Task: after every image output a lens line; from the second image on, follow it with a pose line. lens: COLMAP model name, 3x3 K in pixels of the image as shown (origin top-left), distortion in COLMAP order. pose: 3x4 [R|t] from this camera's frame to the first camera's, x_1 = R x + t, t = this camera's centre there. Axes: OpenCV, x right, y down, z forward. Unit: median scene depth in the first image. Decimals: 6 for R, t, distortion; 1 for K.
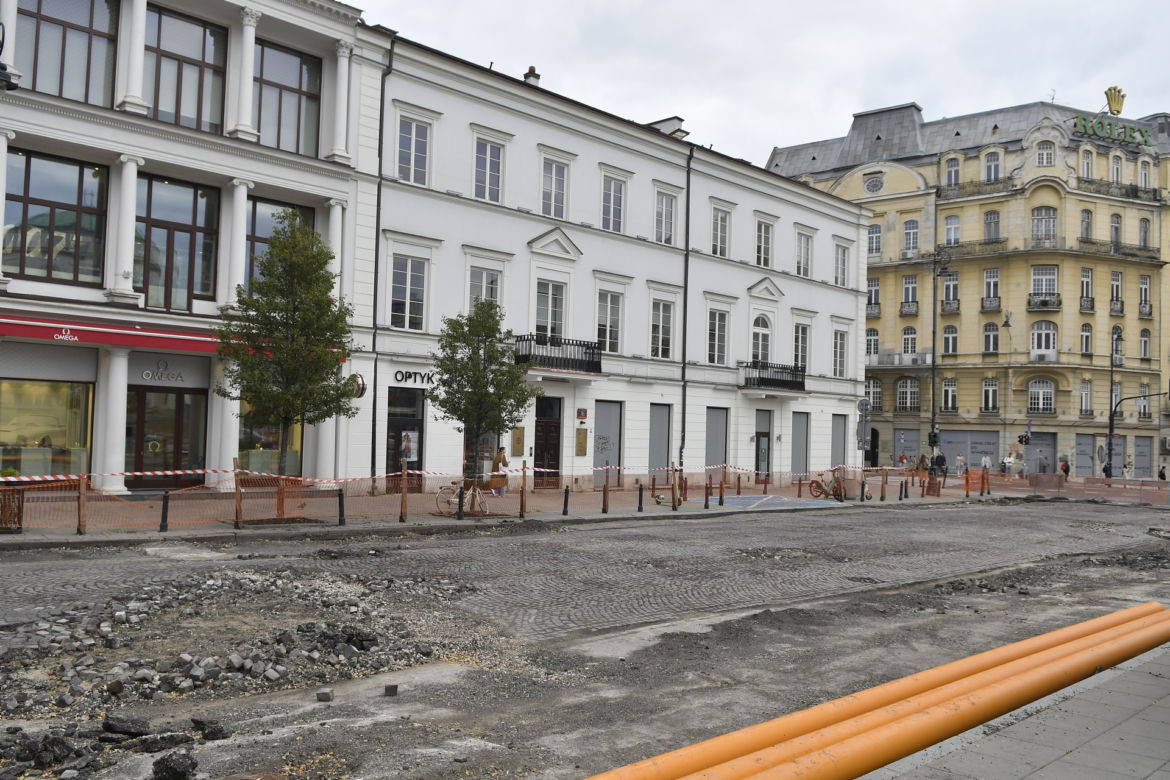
lens RADIAL K [[980.7, 0, 585.0], [0, 980.7, 390.0], [0, 0, 1]] dist [0.002838, -0.041453]
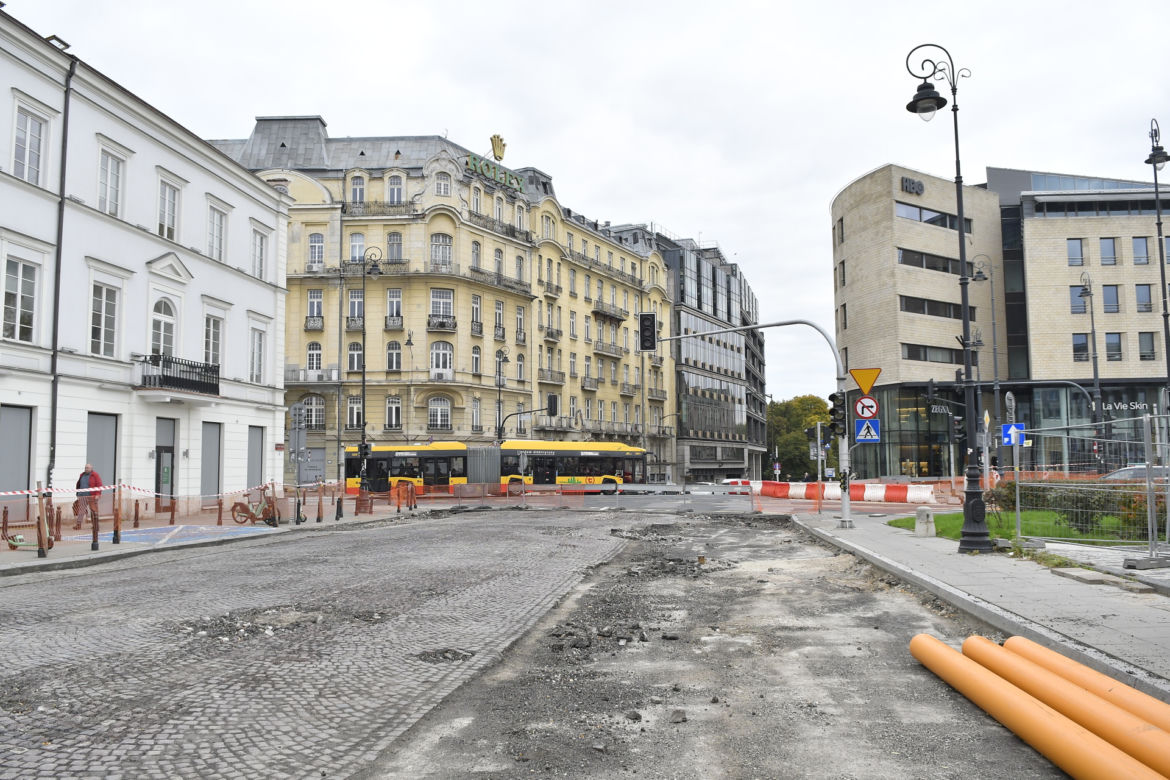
lens RADIAL K [[893.3, 0, 599.2], [0, 893.3, 400.2], [0, 0, 1]] dist [-0.048030, -0.011160]
pose [[0.785934, 0.009037, 0.618244, 0.014616], [0.007106, 0.999695, -0.023647, 0.022192], [-0.618269, 0.022979, 0.785630, 0.198556]]
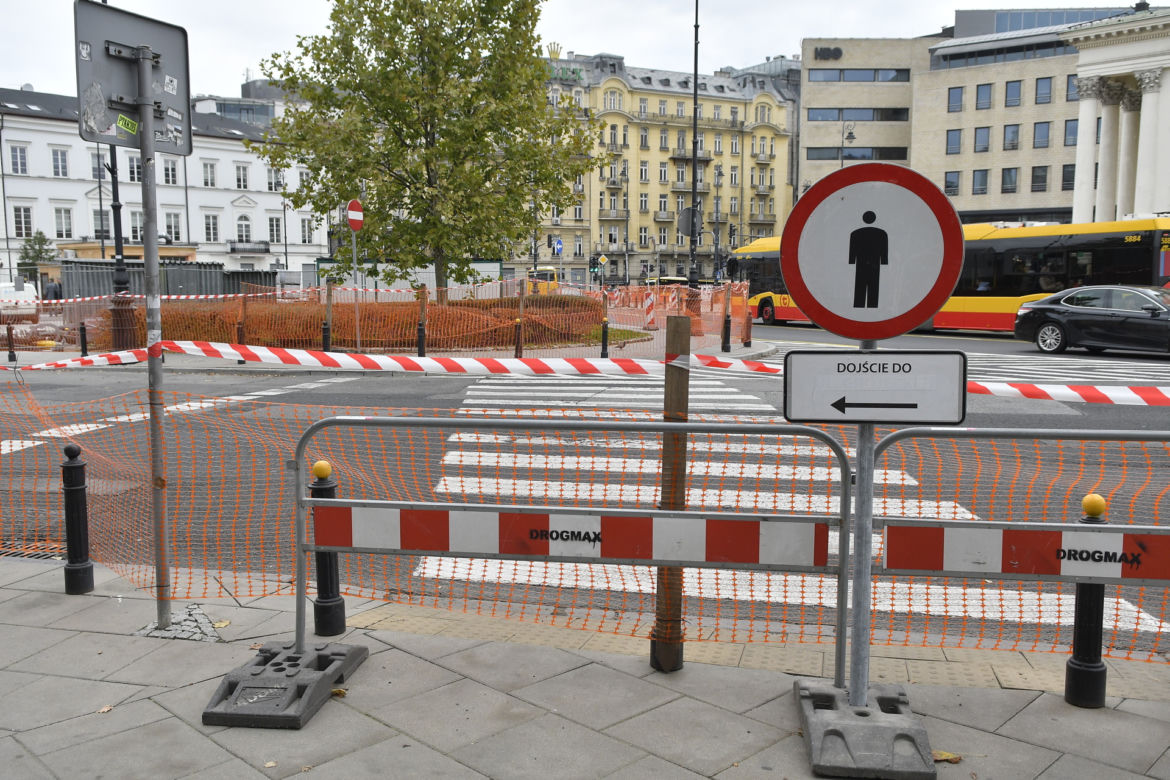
lens RADIAL K [[1079.8, 0, 585.0], [0, 1079.8, 390.0], [0, 0, 1]] dist [-0.007574, -0.019463]
pose [[0.991551, -0.048908, 0.120147, 0.511218], [0.030720, 0.988388, 0.148813, -0.027001], [-0.126030, -0.143865, 0.981539, -1.086704]]
